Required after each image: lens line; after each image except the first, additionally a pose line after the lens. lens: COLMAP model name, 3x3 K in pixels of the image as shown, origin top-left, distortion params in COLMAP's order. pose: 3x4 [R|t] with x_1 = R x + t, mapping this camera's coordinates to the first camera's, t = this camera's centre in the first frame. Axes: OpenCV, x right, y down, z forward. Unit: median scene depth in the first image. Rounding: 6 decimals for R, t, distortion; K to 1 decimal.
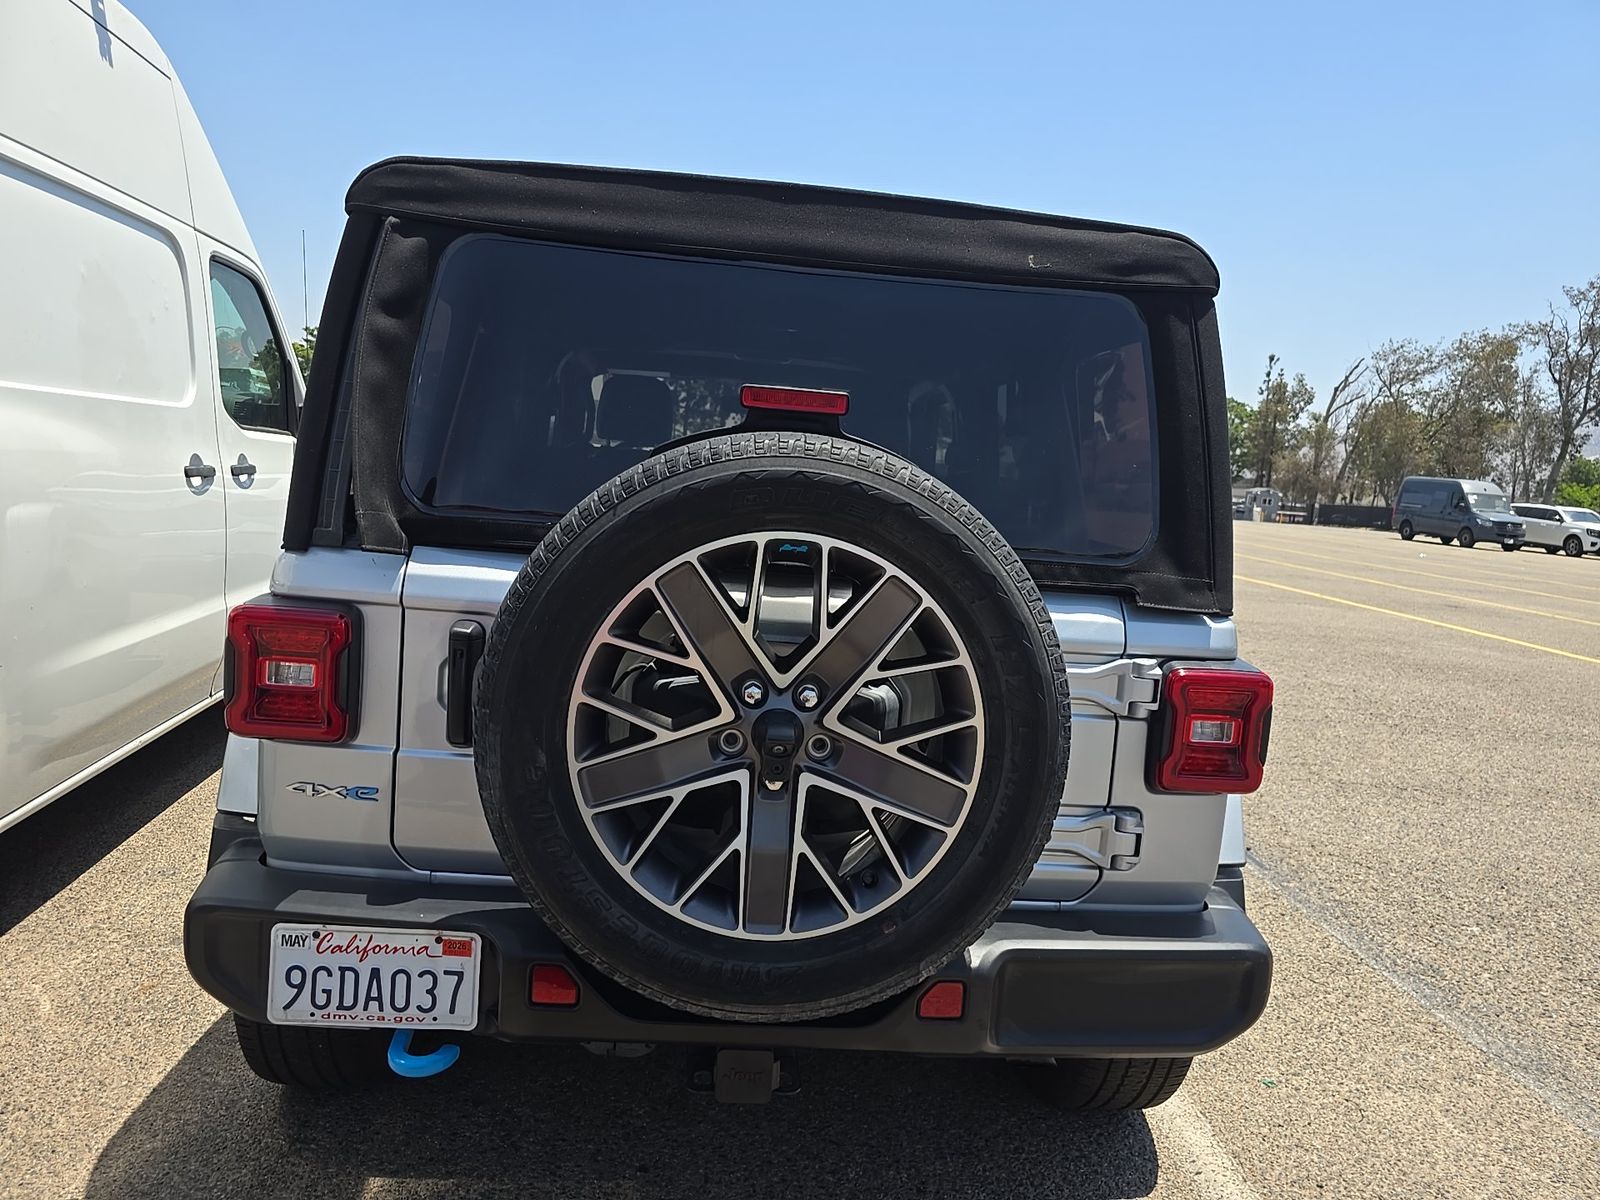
lens RADIAL K [[1075.8, 0, 806.9], [0, 1075.8, 626.9], [0, 0, 1]] dist [-0.015124, -0.002895]
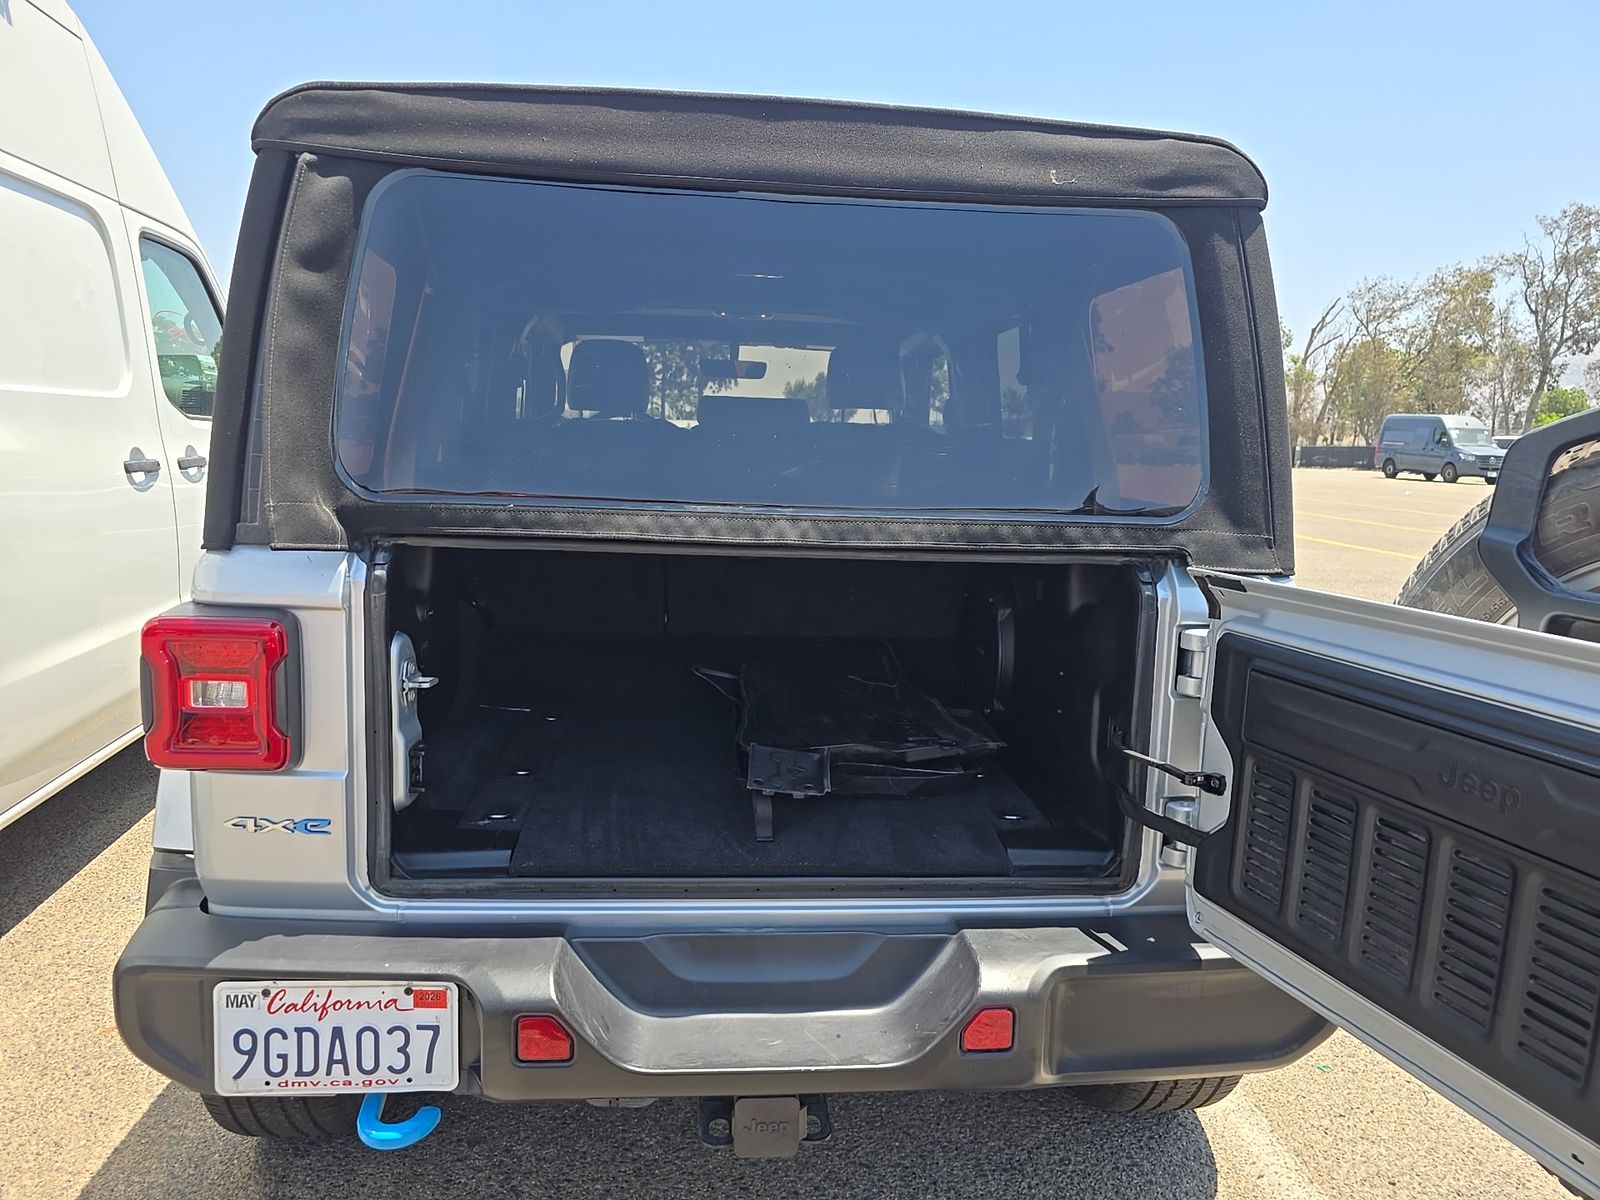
lens RADIAL K [[1071.4, 0, 792.1], [0, 1071.4, 606.1], [0, 0, 1]] dist [-0.003529, -0.015048]
pose [[0.998826, -0.048401, -0.002151, -0.016265], [0.048422, 0.998767, 0.010957, -0.012995], [0.001618, -0.011048, 0.999938, 0.136336]]
